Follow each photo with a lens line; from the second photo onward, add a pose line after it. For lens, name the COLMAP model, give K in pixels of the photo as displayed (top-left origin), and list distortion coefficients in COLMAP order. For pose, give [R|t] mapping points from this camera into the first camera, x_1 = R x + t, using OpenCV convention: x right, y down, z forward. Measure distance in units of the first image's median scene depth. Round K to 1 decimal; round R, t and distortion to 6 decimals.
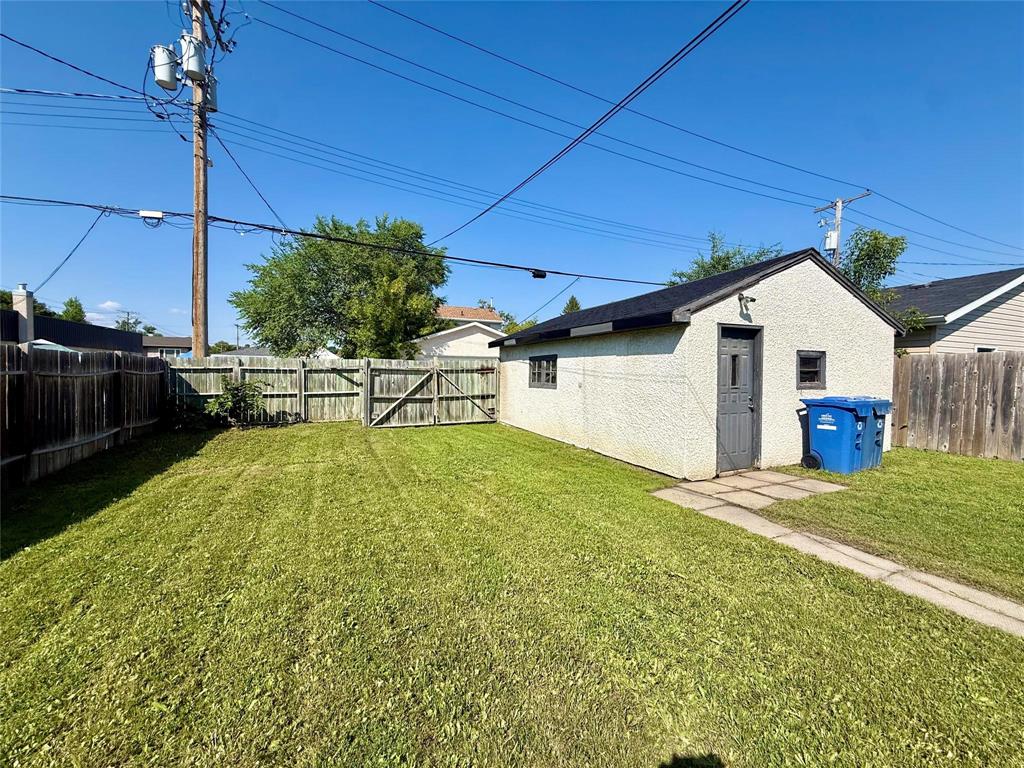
lens RADIAL K [[419.7, 0, 512.0], [0, 419.7, 384.0], [0, 0, 1]] dist [-0.001241, 0.000031]
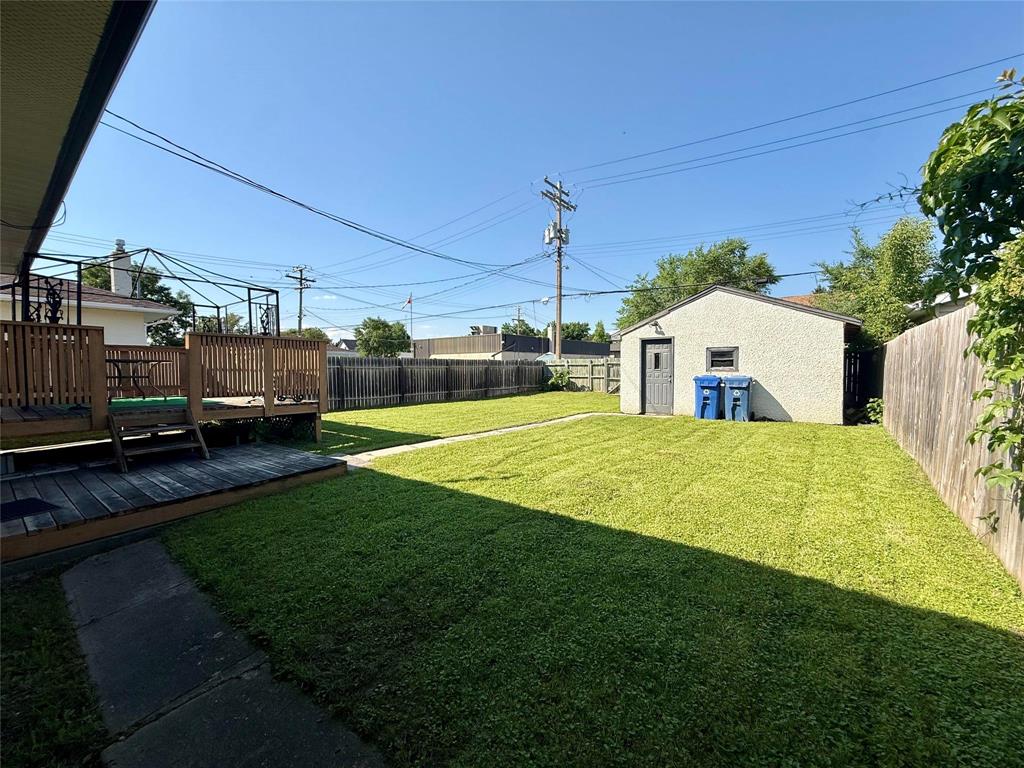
lens RADIAL K [[419.7, 0, 512.0], [0, 419.7, 384.0], [0, 0, 1]] dist [-0.001241, 0.000031]
pose [[0.478592, 0.021969, -0.877762, 1.699014], [-0.009509, 0.999758, 0.019838, 0.034281], [0.877986, -0.001148, 0.478686, -0.436458]]
